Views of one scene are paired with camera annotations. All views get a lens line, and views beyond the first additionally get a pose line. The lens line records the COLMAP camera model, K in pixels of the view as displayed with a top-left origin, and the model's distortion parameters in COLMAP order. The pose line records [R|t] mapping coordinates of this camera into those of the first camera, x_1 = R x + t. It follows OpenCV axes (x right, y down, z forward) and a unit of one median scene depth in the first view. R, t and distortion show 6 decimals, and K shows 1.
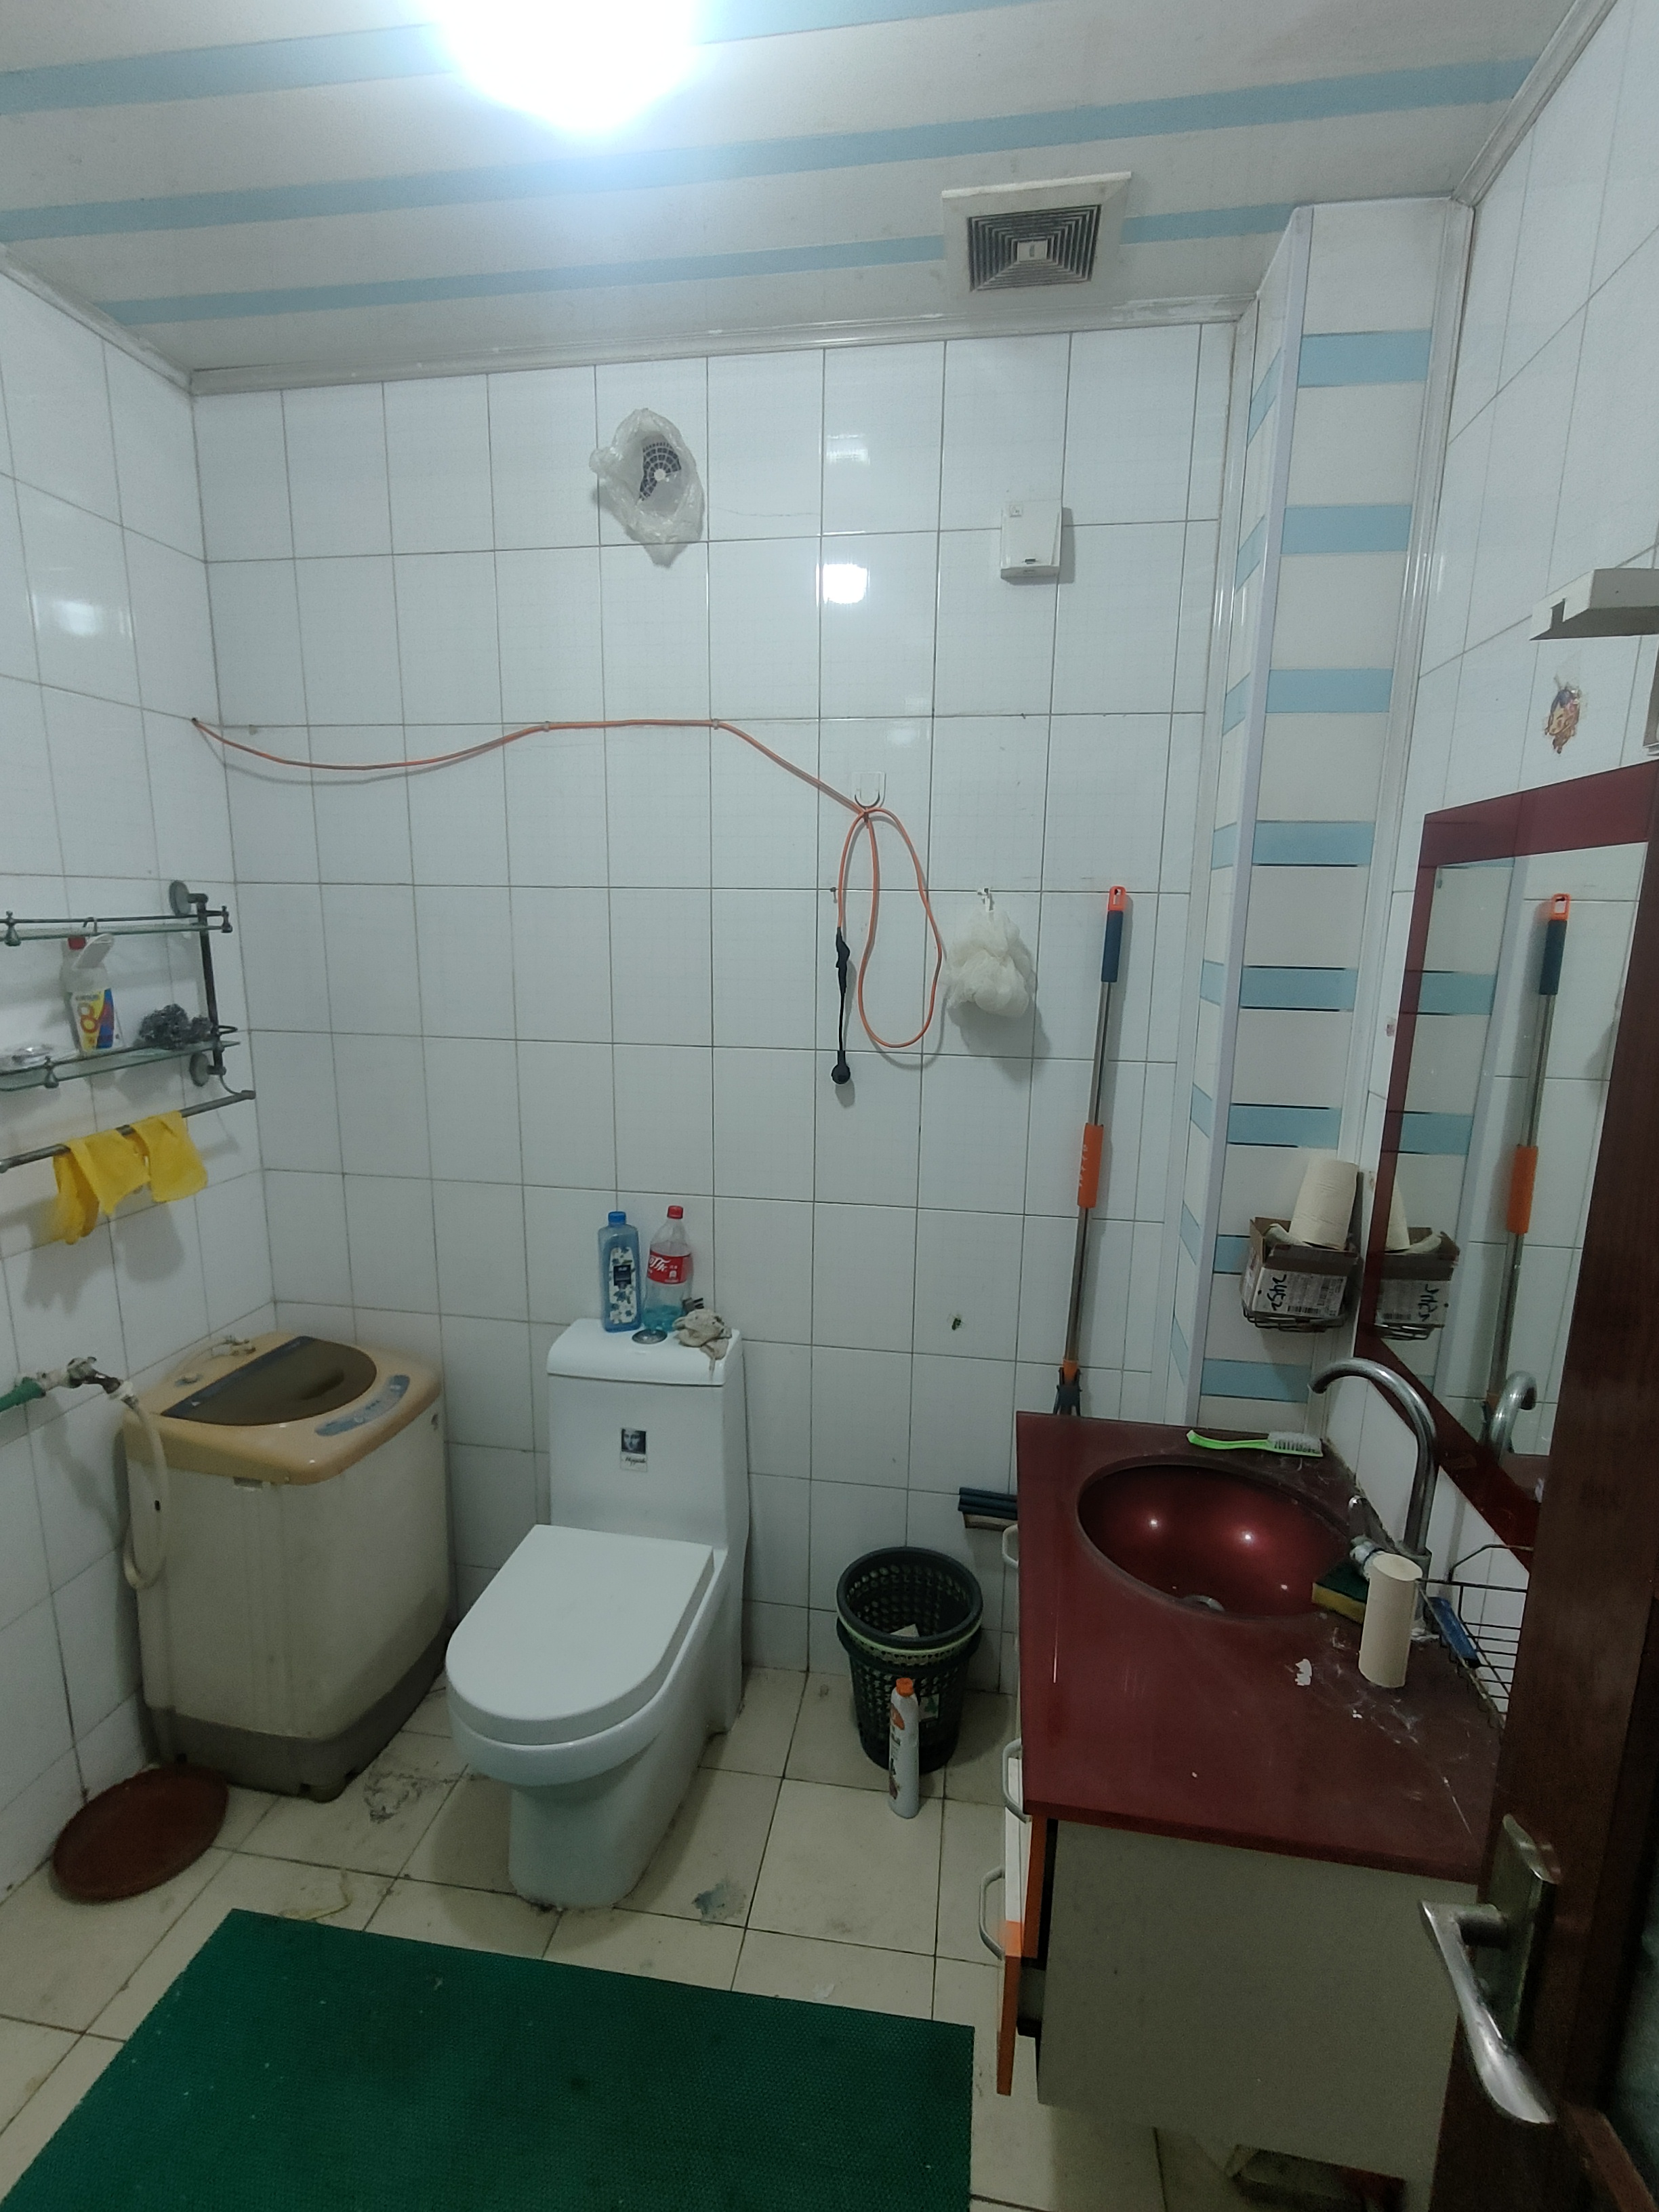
lens RADIAL K [[1030.3, 0, 814.3], [0, 1030.3, 1105.5], [0, 0, 1]] dist [-0.010476, 0.004519]
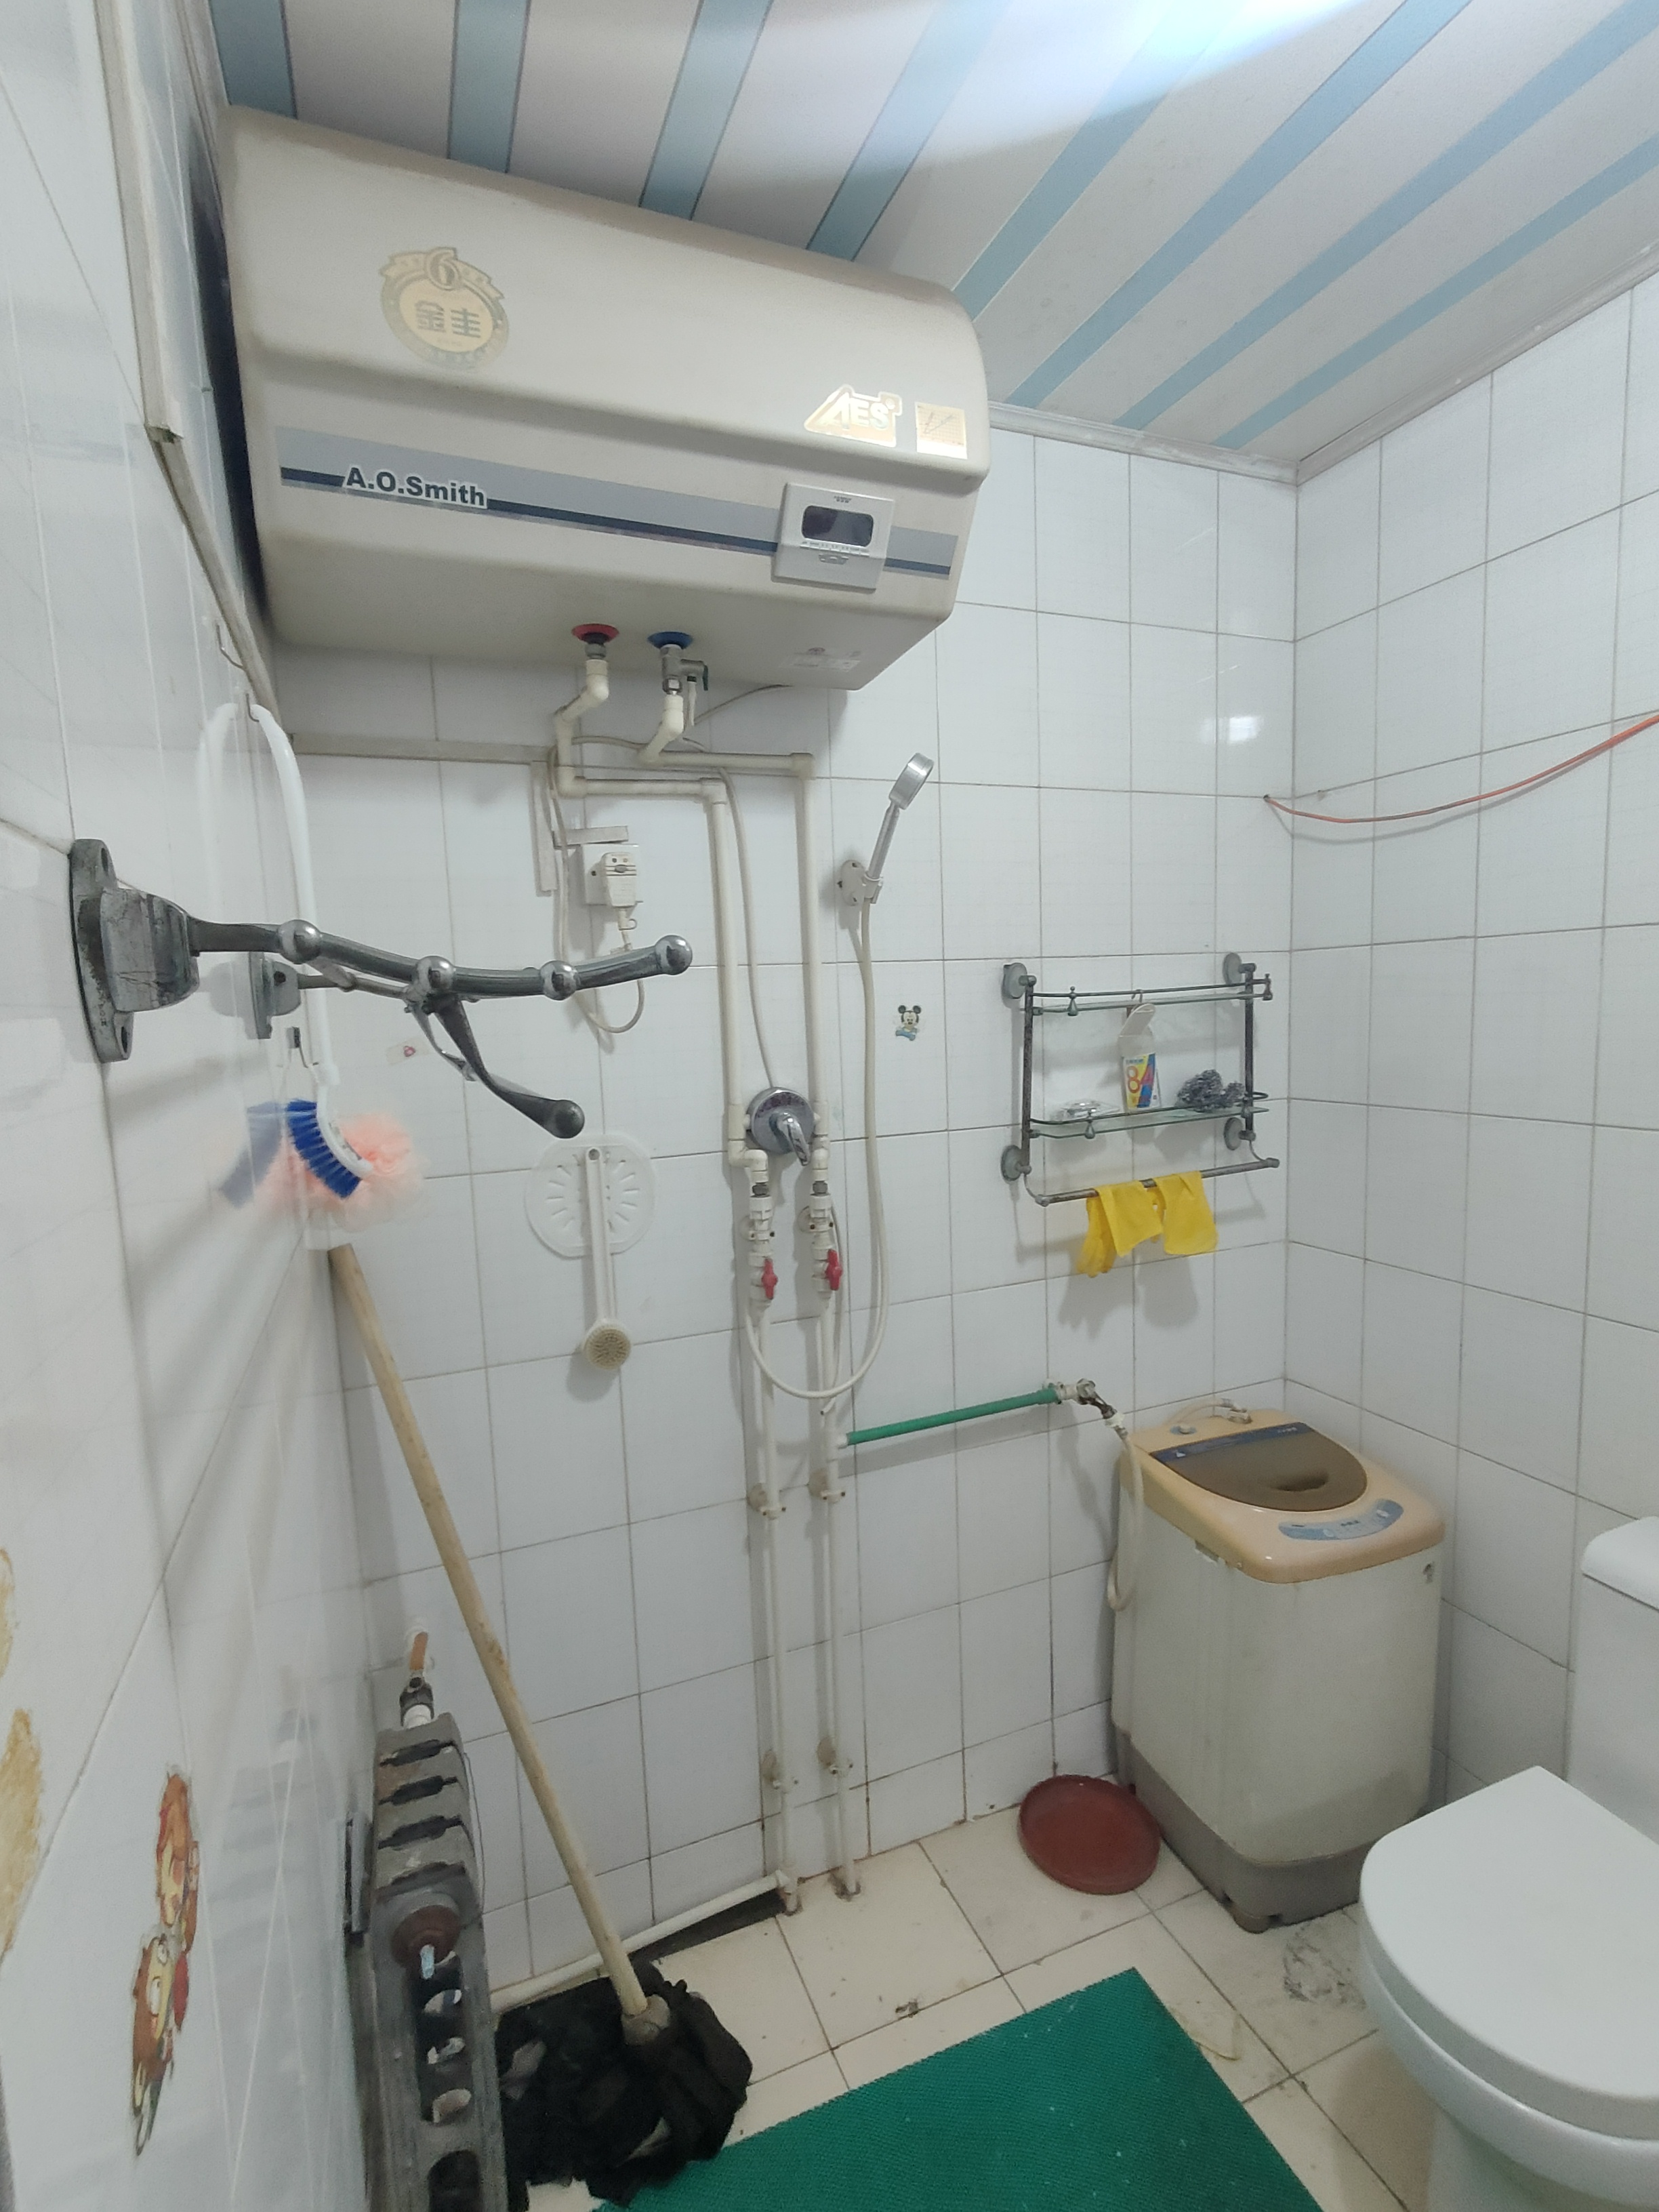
lens RADIAL K [[1030.3, 0, 825.9], [0, 1030.3, 1117.9], [0, 0, 1]] dist [-0.010476, 0.004519]
pose [[0.526732, 0.058093, -0.848044, 0.063231], [-0.110162, 0.993914, -0.000337, -0.005965], [0.842863, 0.093600, 0.529926, 0.118652]]
